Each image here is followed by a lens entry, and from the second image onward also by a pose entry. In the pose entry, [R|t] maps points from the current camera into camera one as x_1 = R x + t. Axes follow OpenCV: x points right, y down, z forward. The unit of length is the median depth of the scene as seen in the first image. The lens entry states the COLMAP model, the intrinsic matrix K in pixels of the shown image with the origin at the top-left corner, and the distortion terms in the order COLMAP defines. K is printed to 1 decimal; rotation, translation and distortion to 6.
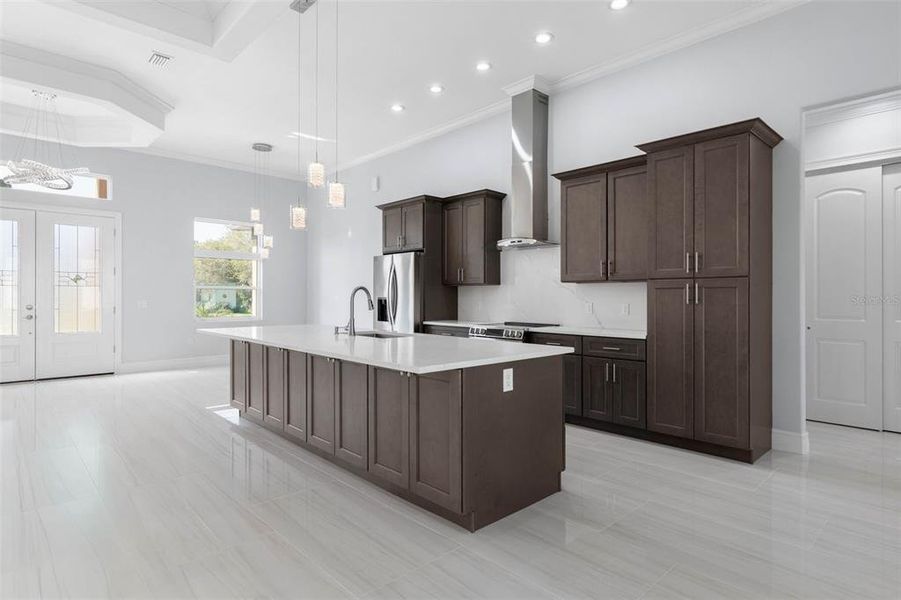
lens RADIAL K [[489.5, 0, 451.4], [0, 489.5, 296.5], [0, 0, 1]] dist [0.007949, 0.000257]
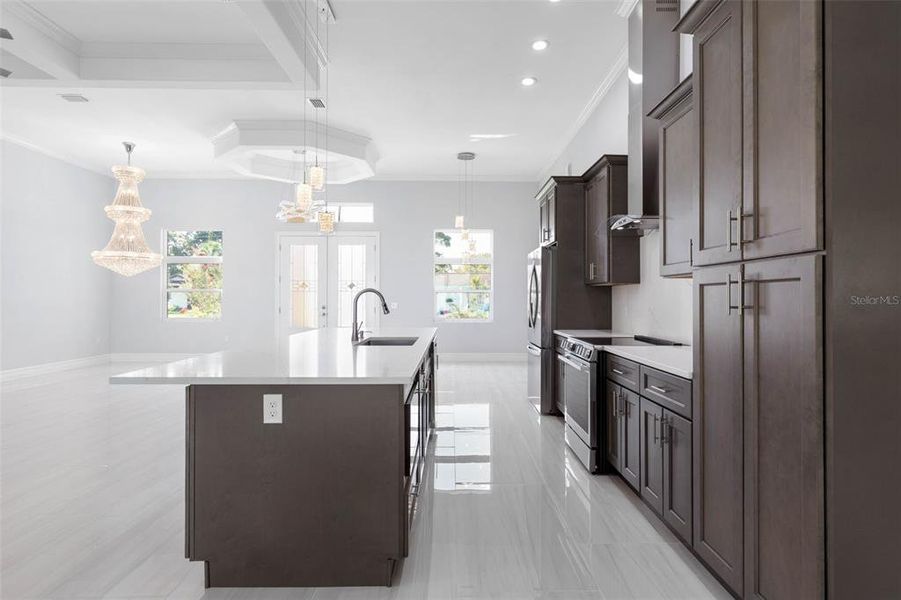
lens RADIAL K [[489.5, 0, 453.1], [0, 489.5, 294.0], [0, 0, 1]] dist [0.007949, 0.000257]
pose [[0.736300, -0.006067, -0.676628, 0.451121], [-0.001305, 0.999945, -0.010385, -0.001023], [0.676654, 0.008529, 0.736252, 0.333304]]
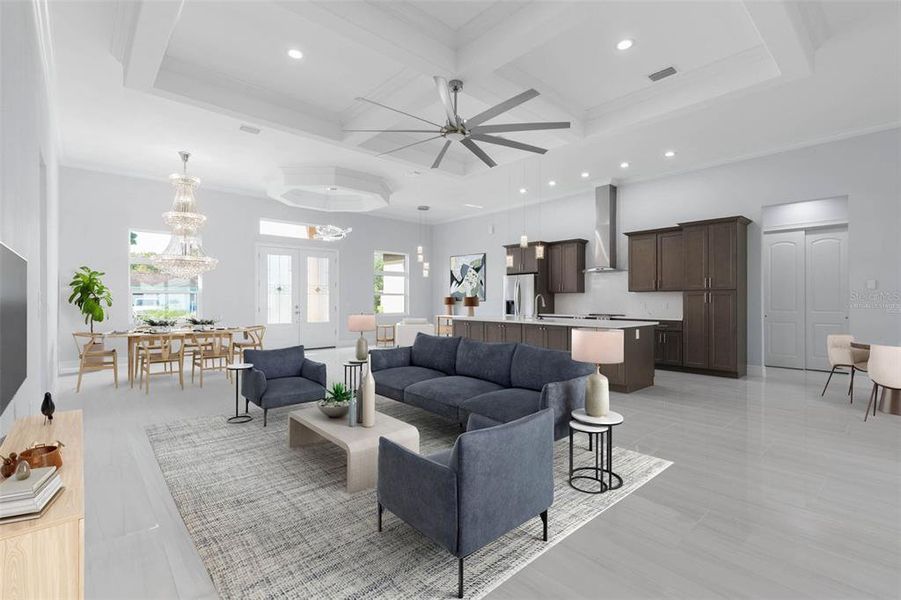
lens RADIAL K [[411.5, 0, 449.6], [0, 411.5, 300.0], [0, 0, 1]] dist [0.009225, -0.001830]
pose [[0.999649, -0.002450, -0.026387, -0.402445], [0.002493, 0.999996, 0.001610, -0.001553], [0.026383, -0.001675, 0.999651, -0.559784]]
